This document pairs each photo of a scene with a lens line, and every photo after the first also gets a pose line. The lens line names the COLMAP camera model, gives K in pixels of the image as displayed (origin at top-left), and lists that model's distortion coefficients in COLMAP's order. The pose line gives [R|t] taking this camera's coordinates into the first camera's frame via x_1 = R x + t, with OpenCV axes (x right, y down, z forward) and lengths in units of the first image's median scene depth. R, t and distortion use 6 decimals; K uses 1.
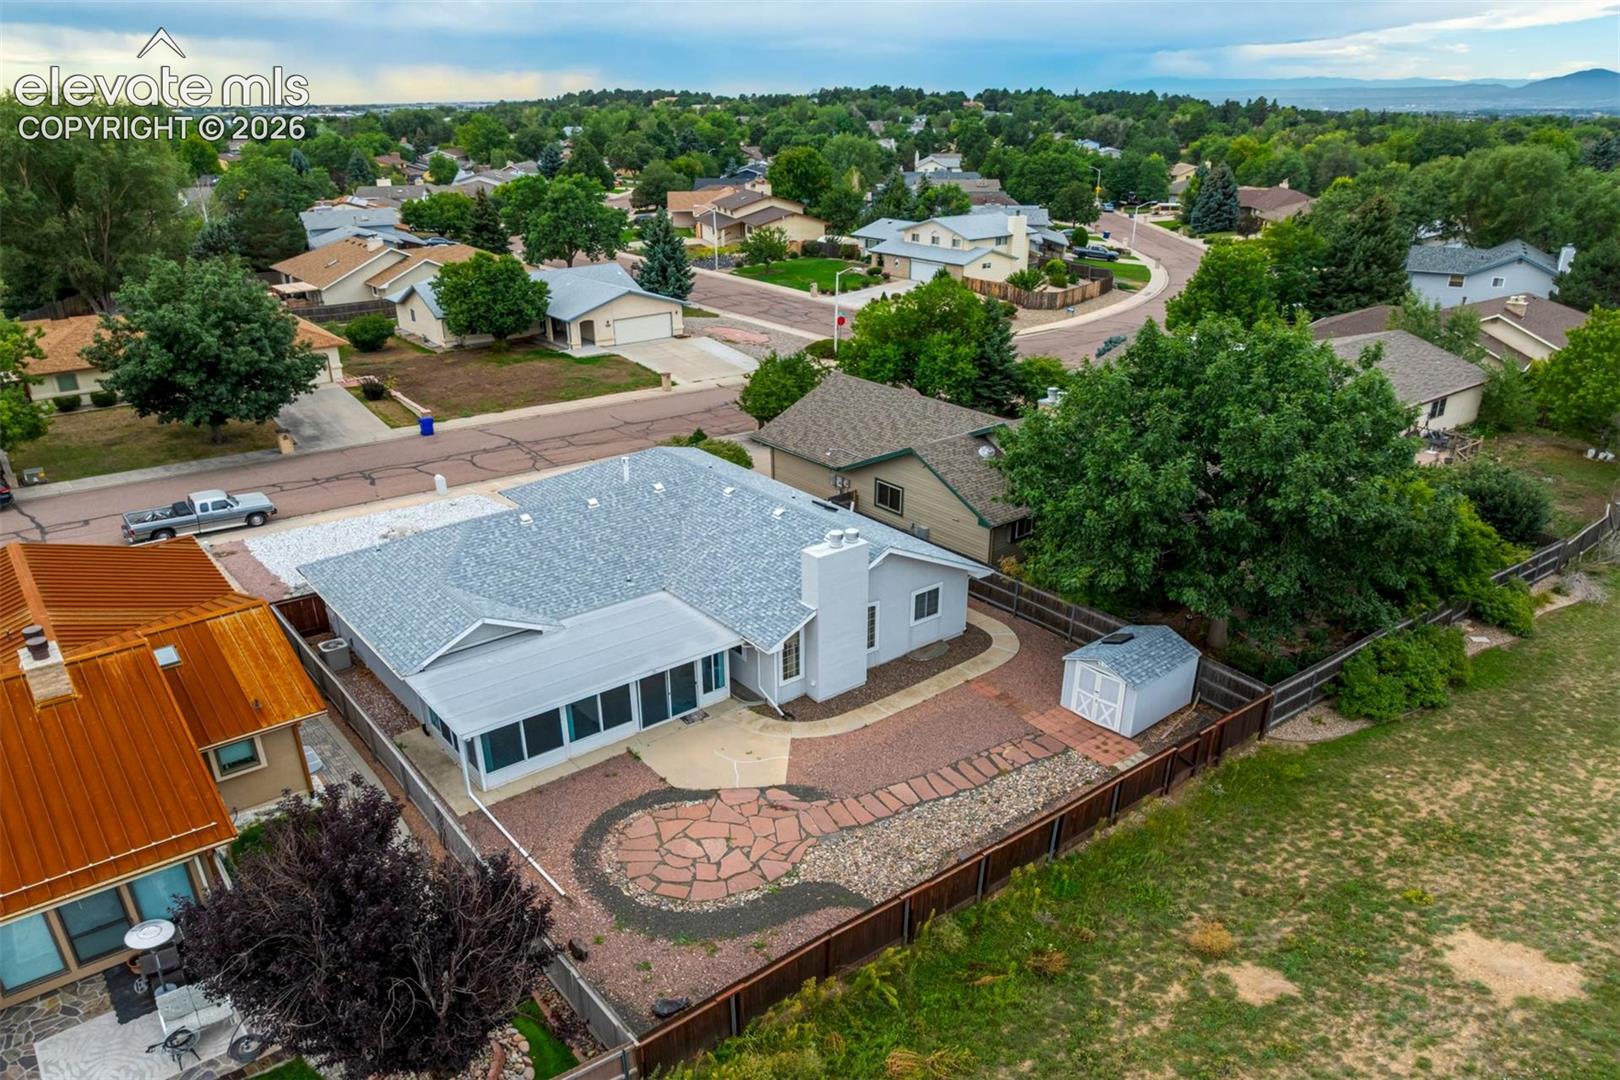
lens RADIAL K [[1065.6, 0, 816.3], [0, 1065.6, 621.8], [0, 0, 1]] dist [-0.030067, -0.003711]
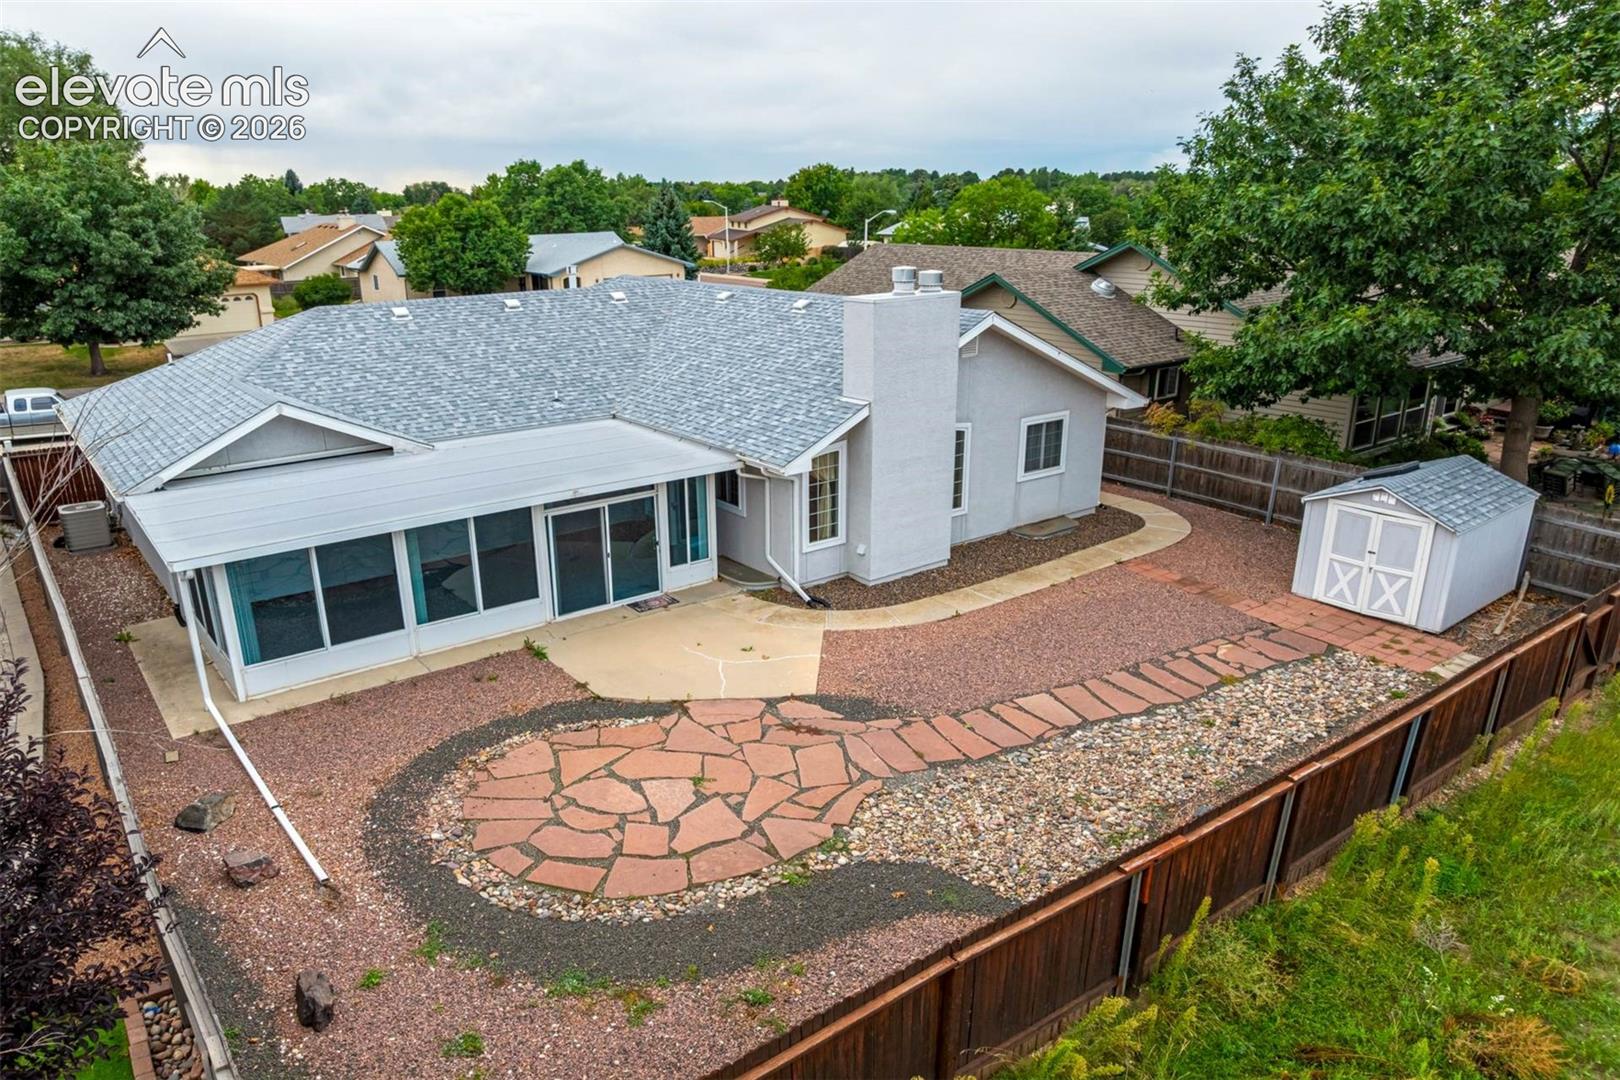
lens RADIAL K [[1124.2, 0, 810.0], [0, 1124.2, 540.0], [0, 0, 1]] dist [-0.037265, 0.002258]
pose [[0.999801, 0.003653, -0.019632, -0.019253], [-0.006327, 0.990421, -0.137936, 0.139739], [0.018940, 0.138032, 0.990247, 0.407726]]
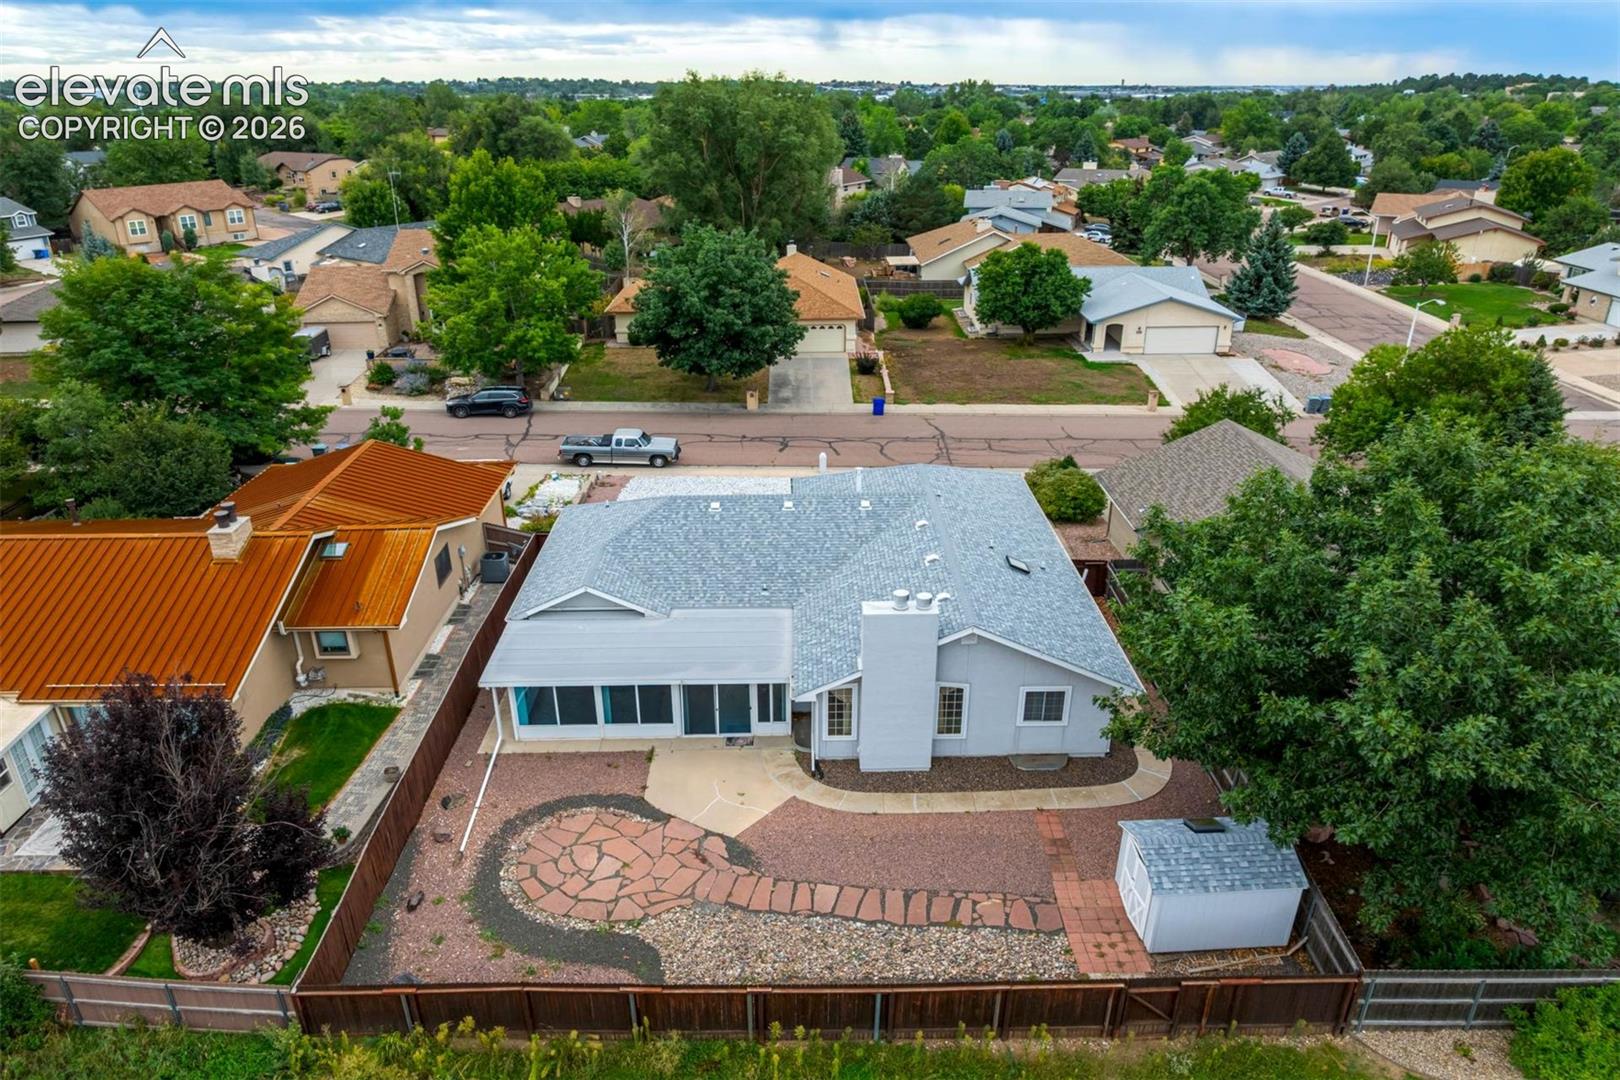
lens RADIAL K [[1106.8, 0, 806.1], [0, 1106.8, 588.3], [0, 0, 1]] dist [-0.032578, -0.000080]
pose [[0.797262, 0.245318, -0.551536, 0.453943], [-0.260411, 0.964076, 0.052380, -0.112625], [0.544573, 0.101866, 0.832505, 0.192327]]
